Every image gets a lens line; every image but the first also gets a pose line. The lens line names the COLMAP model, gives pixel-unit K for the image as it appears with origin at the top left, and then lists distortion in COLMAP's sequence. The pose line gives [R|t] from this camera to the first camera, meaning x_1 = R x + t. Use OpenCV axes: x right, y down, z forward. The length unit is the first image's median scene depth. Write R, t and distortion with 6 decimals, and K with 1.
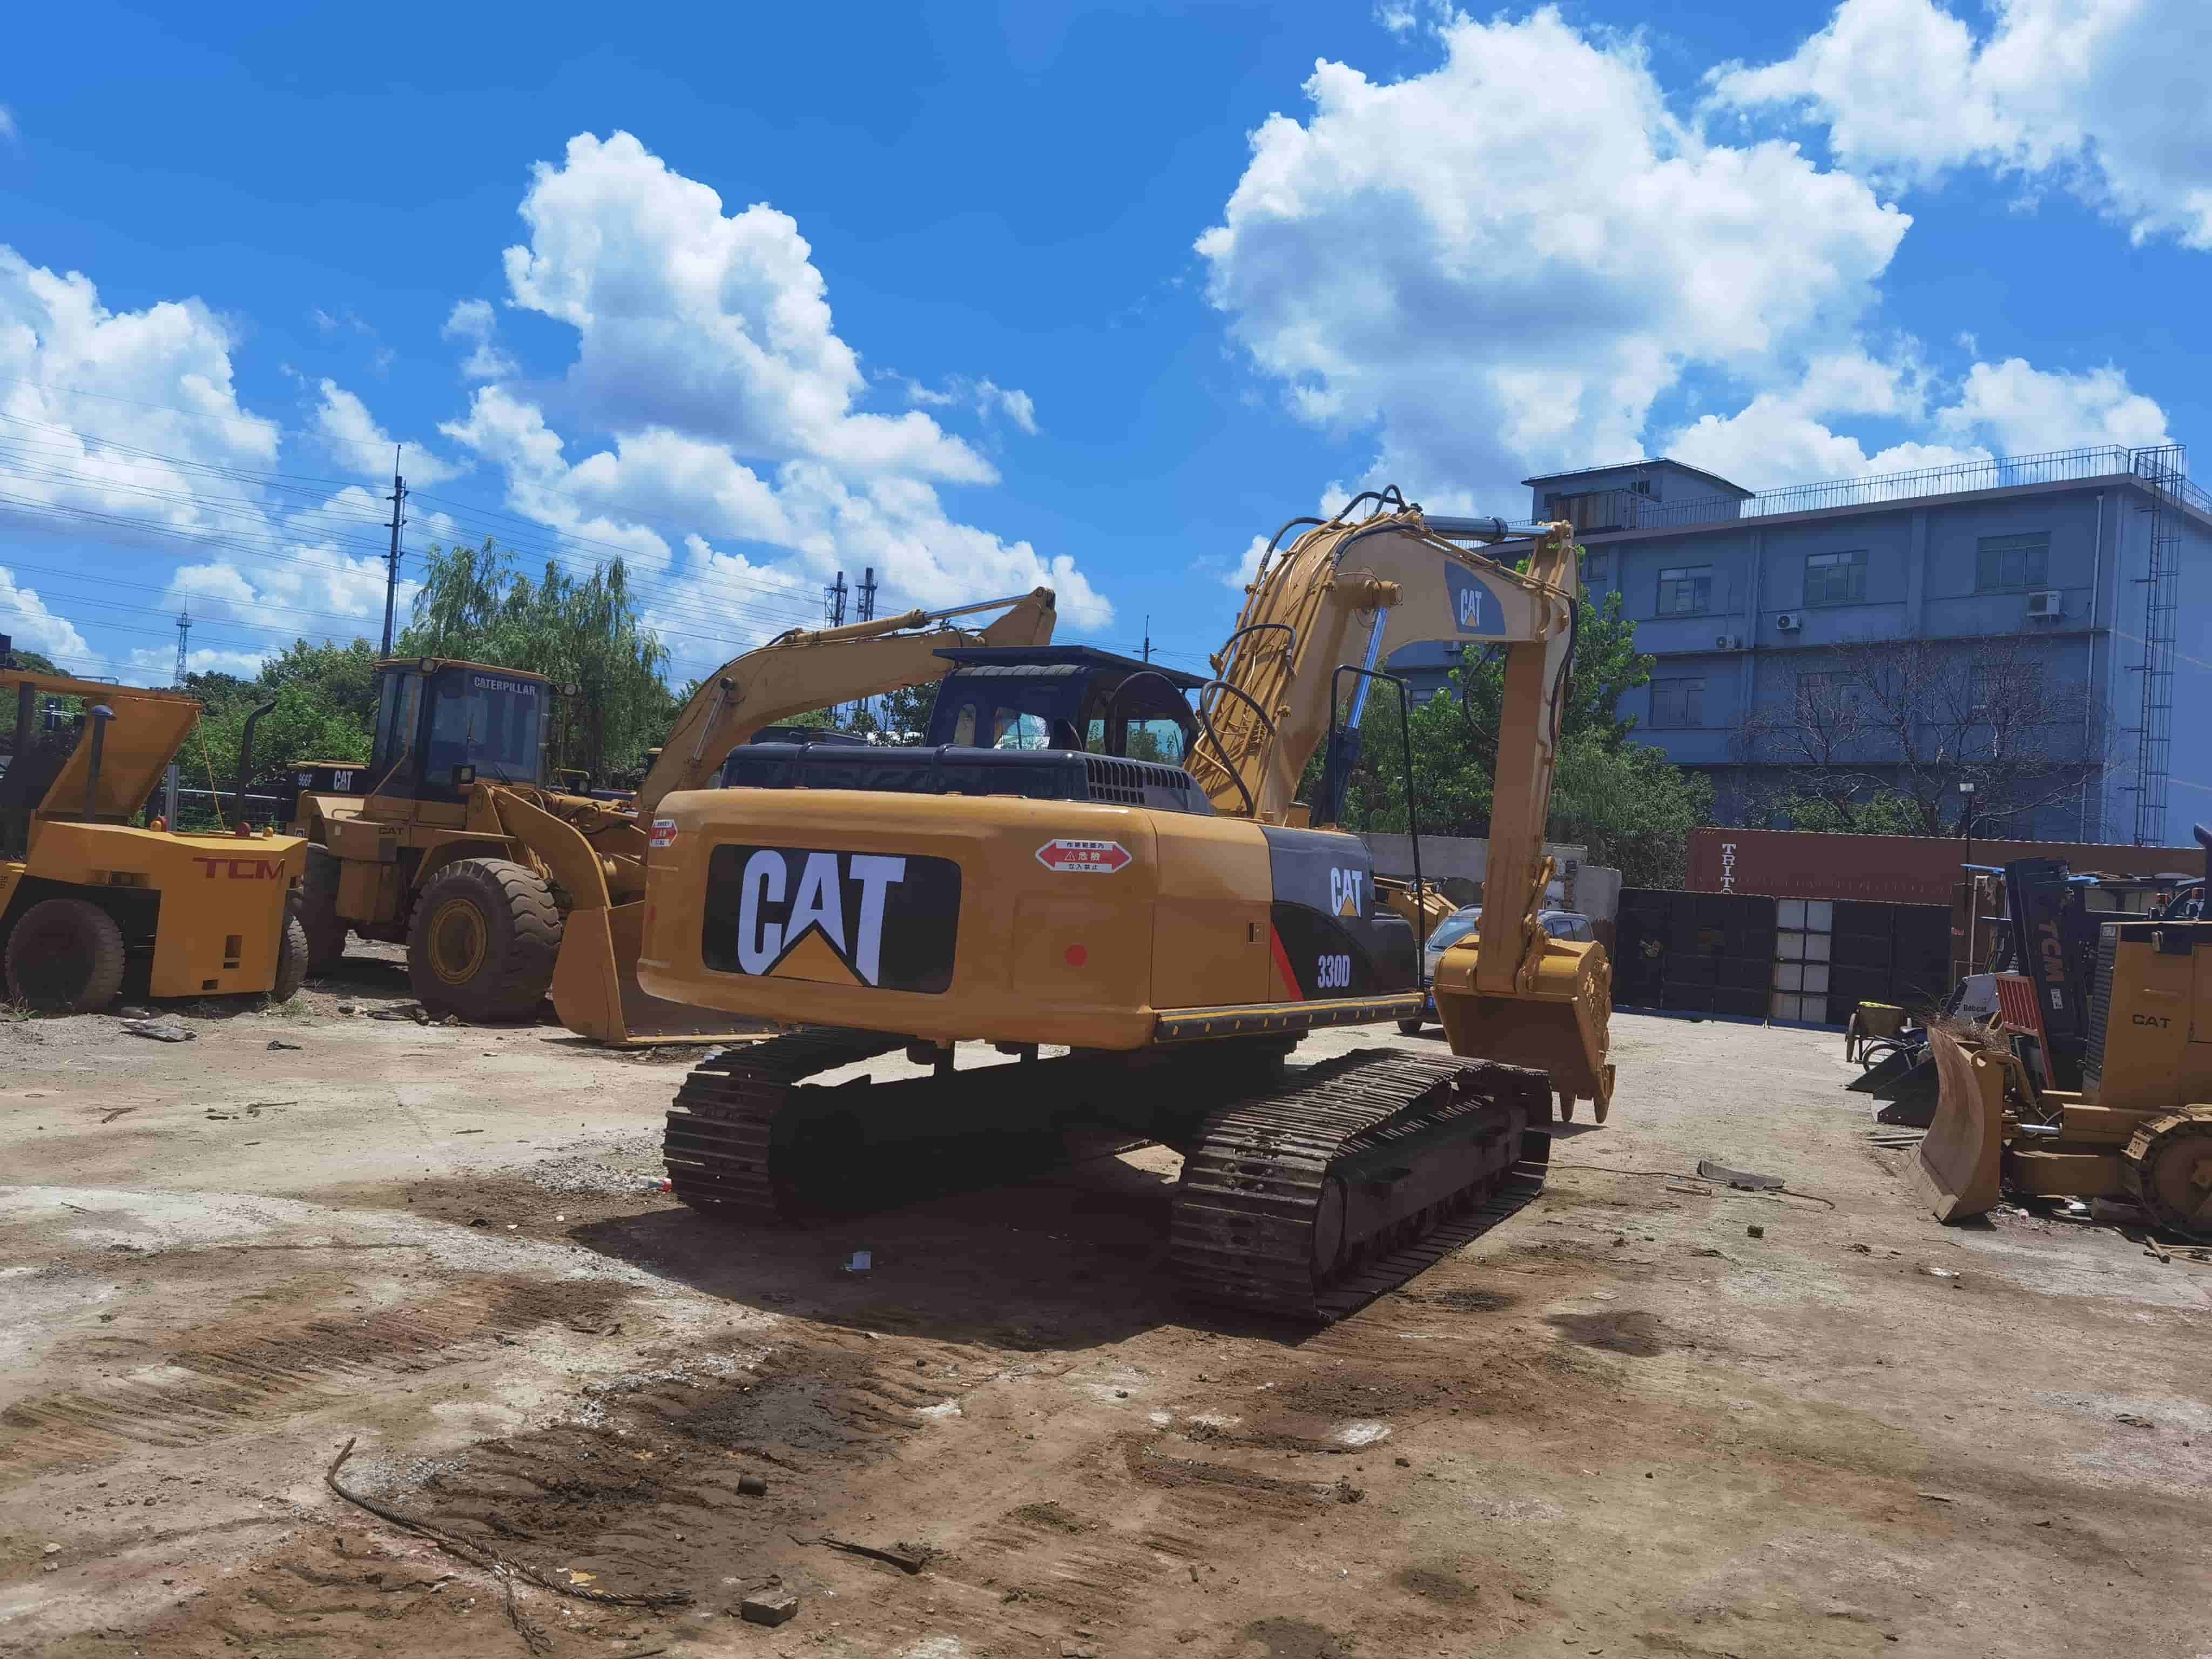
lens RADIAL K [[1786.7, 0, 1099.6], [0, 1786.7, 778.9], [0, 0, 1]] dist [0.034724, -0.040391]
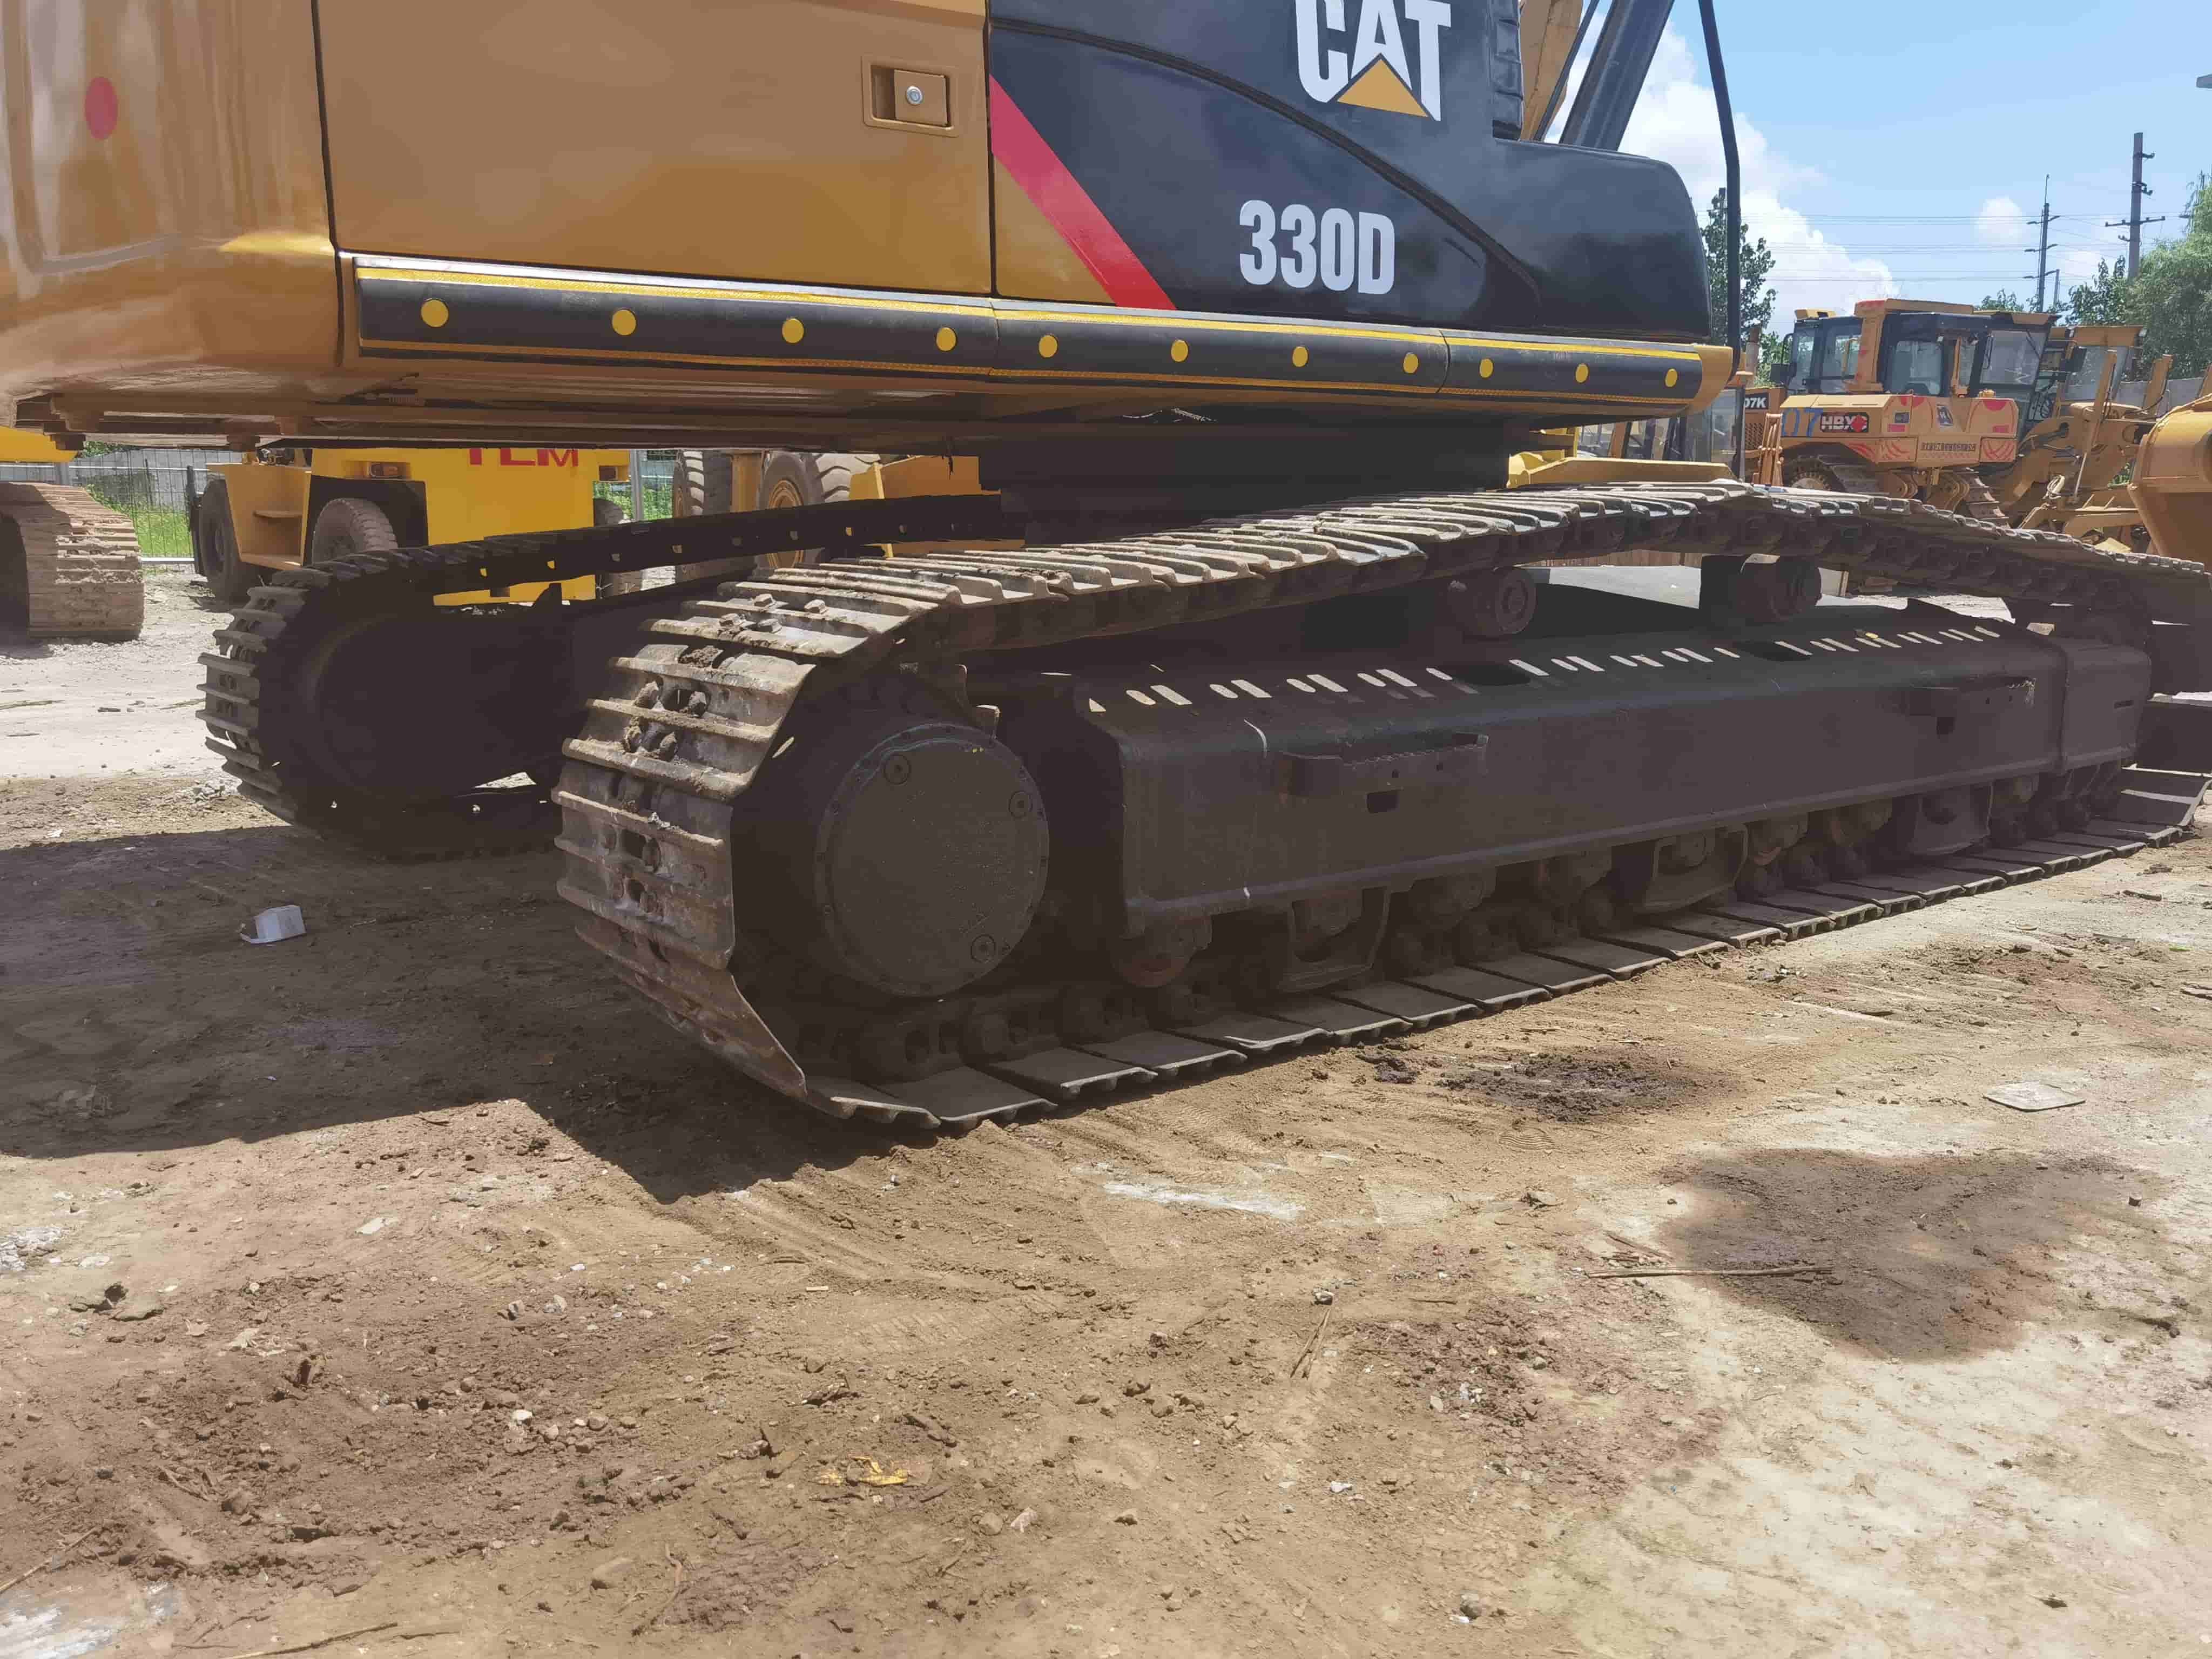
lens RADIAL K [[1786.7, 0, 1099.4], [0, 1786.7, 802.1], [0, 0, 1]] dist [0.034724, -0.040391]
pose [[0.886561, 0.003985, -0.462595, 0.167162], [0.084336, 0.981814, 0.170087, 0.096439], [0.454860, -0.189805, 0.870101, 0.379774]]
